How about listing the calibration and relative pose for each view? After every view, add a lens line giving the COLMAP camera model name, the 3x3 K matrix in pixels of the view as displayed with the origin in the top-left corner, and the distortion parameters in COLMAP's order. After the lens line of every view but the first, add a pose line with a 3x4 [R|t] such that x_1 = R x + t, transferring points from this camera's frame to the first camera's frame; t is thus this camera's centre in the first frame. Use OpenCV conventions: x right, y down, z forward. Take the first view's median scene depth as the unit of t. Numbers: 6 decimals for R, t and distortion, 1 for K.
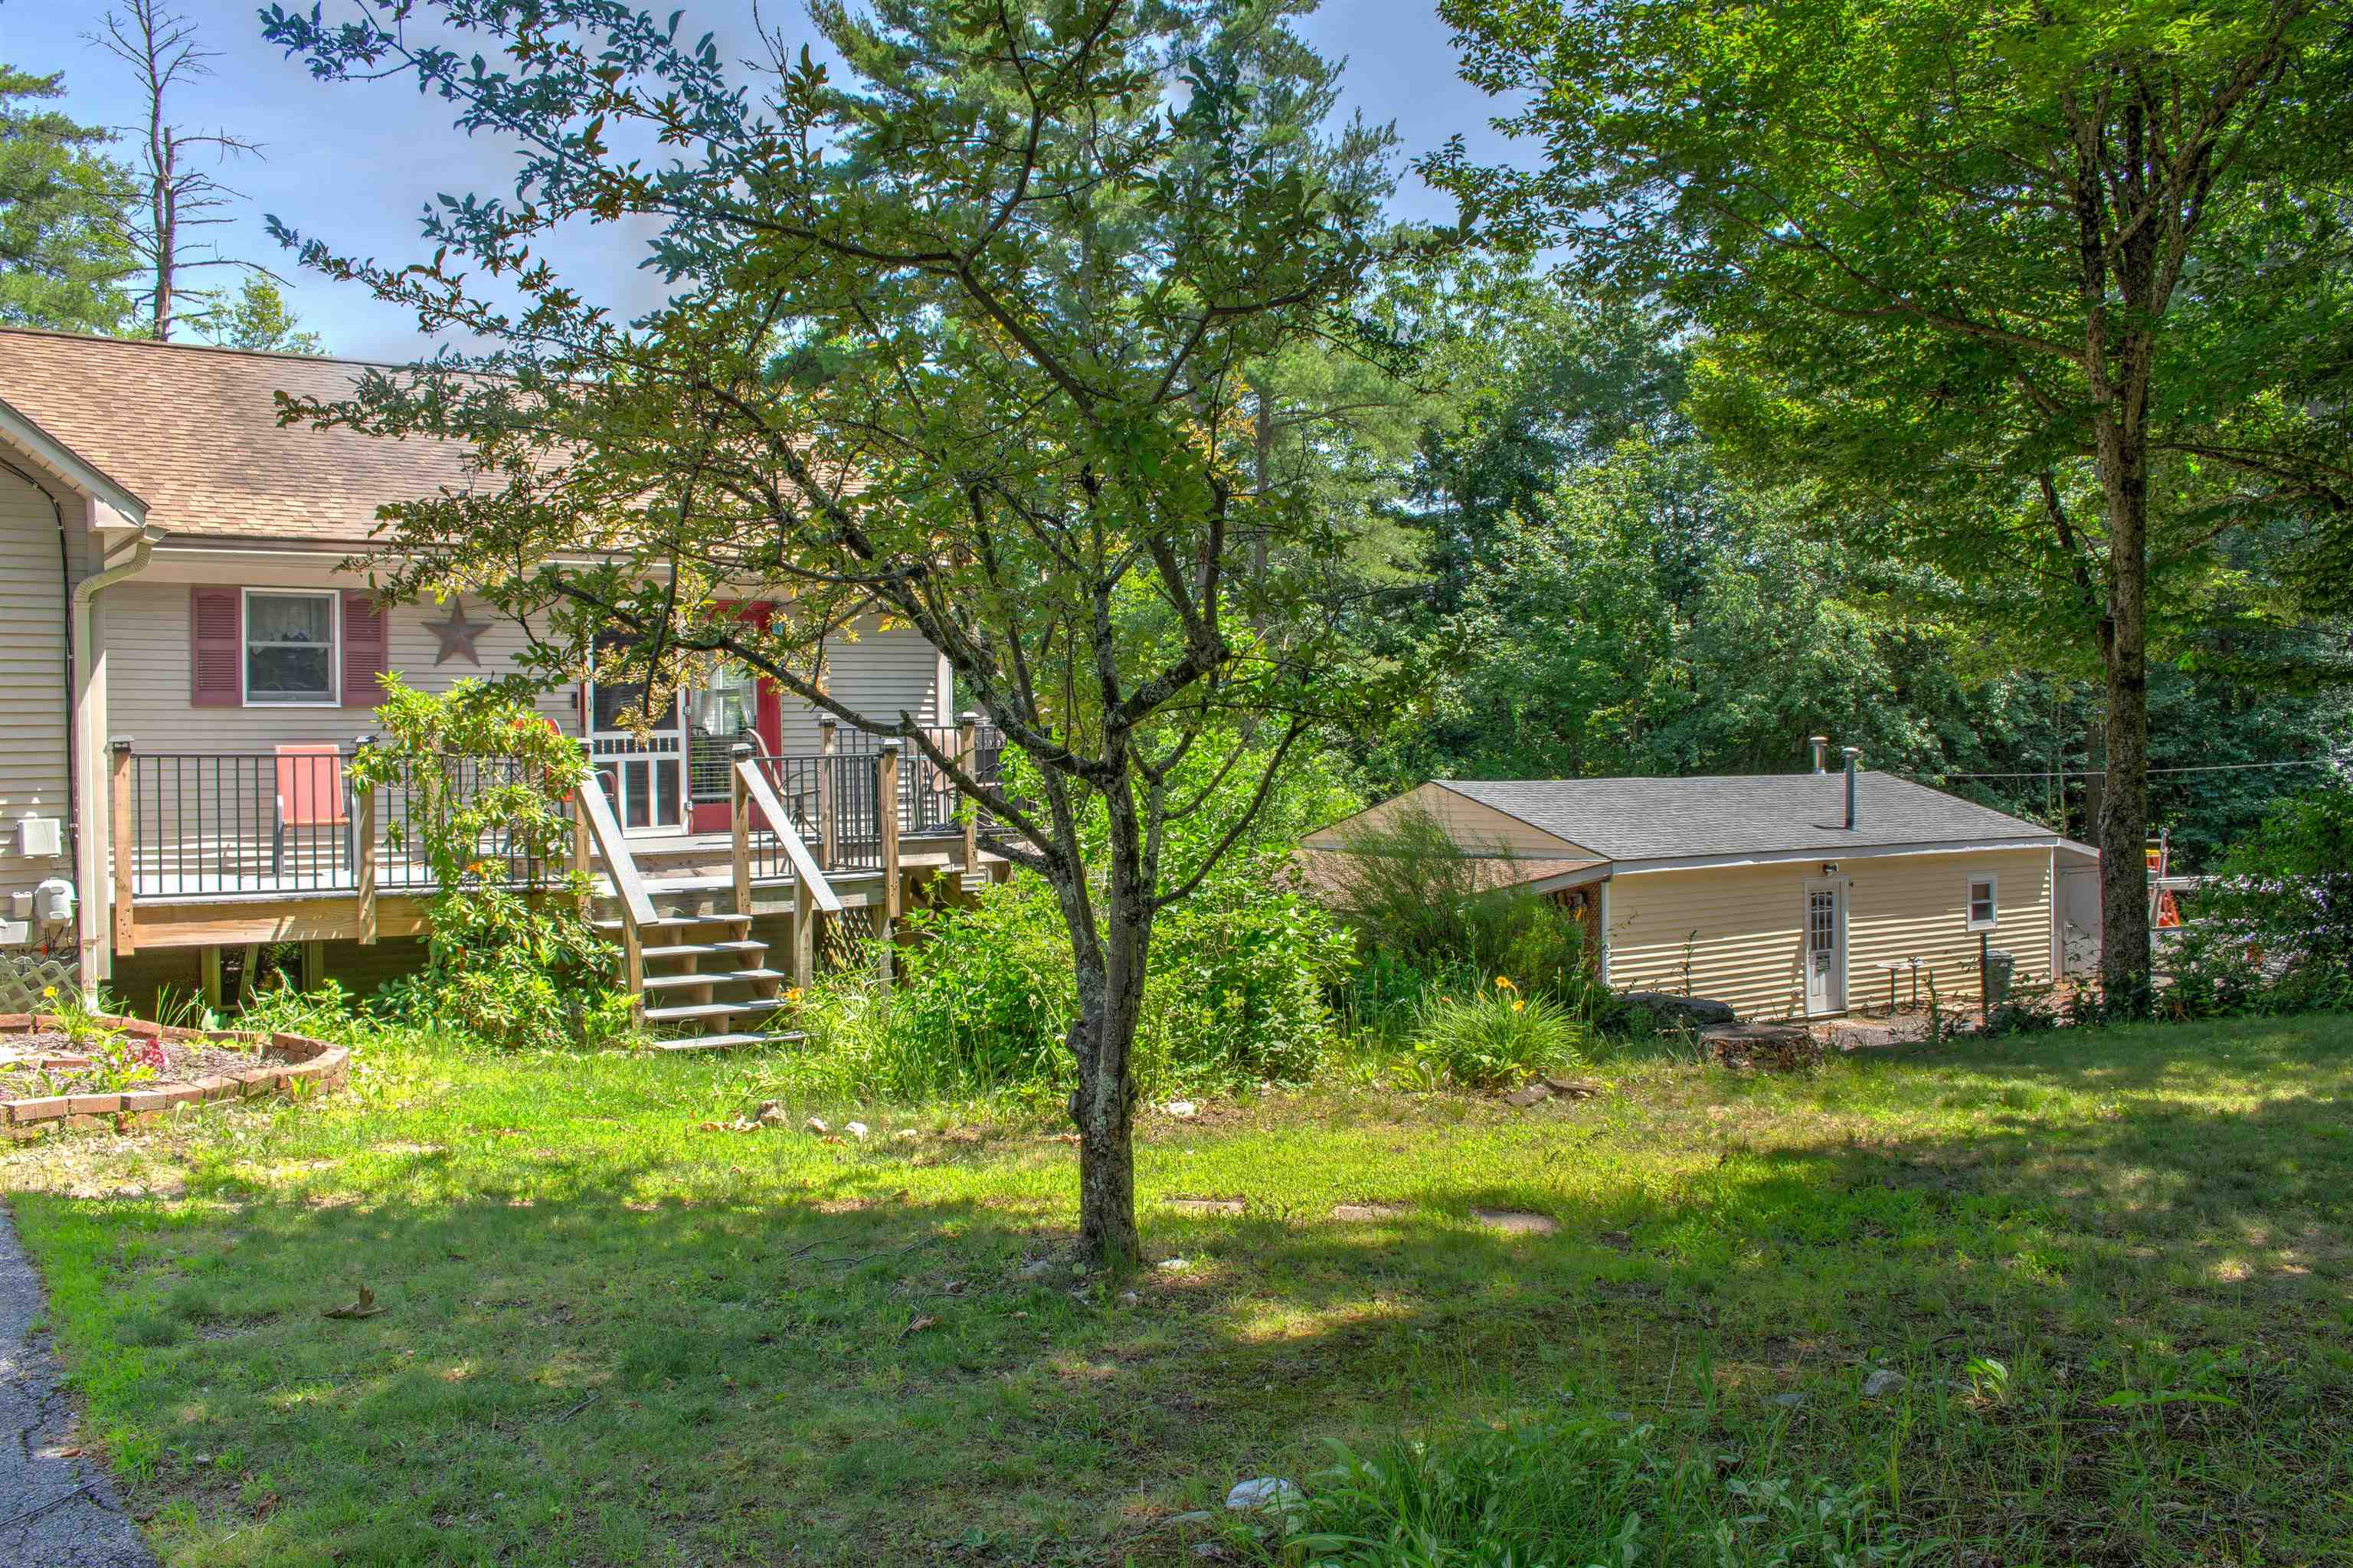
lens RADIAL K [[1918.8, 0, 1122.7], [0, 1918.8, 872.5], [0, 0, 1]] dist [-0.124440, 0.155547]
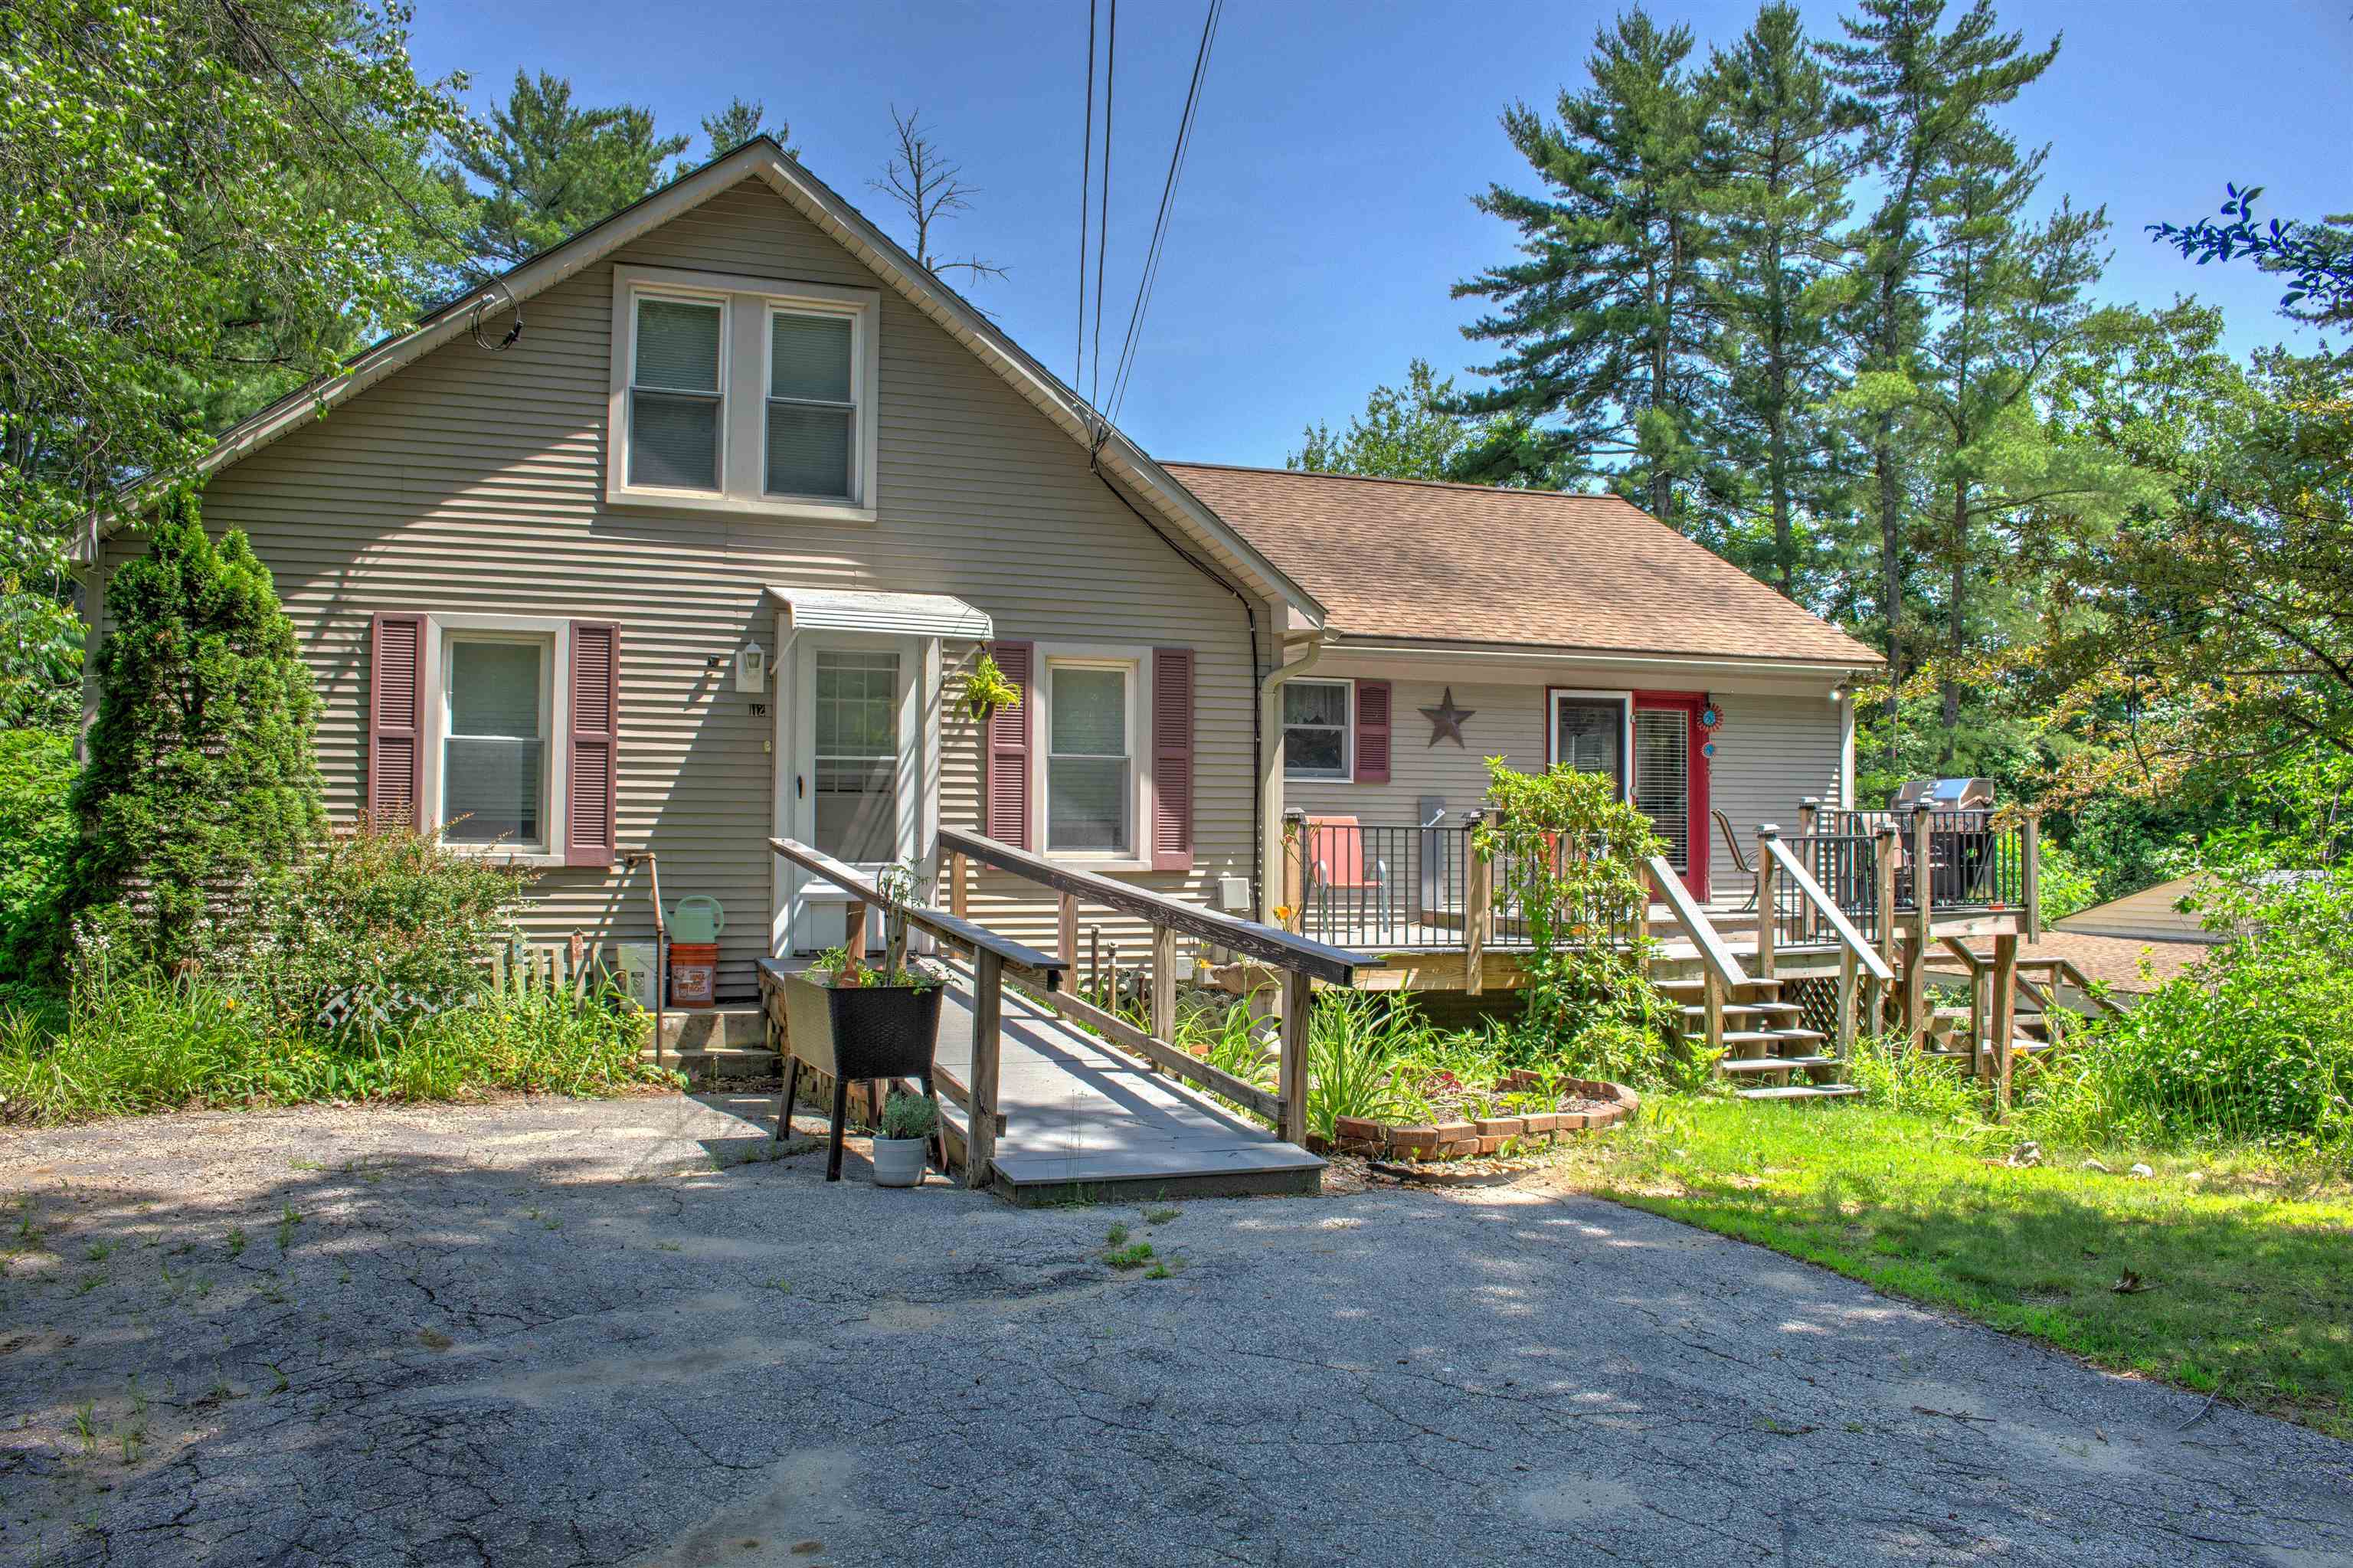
lens RADIAL K [[1918.8, 0, 1122.7], [0, 1918.8, 872.5], [0, 0, 1]] dist [-0.124440, 0.155547]
pose [[0.977430, 0.021597, -0.210151, -0.235401], [-0.029076, 0.999047, -0.032566, 0.005000], [0.209247, 0.037941, 0.977126, -0.106739]]
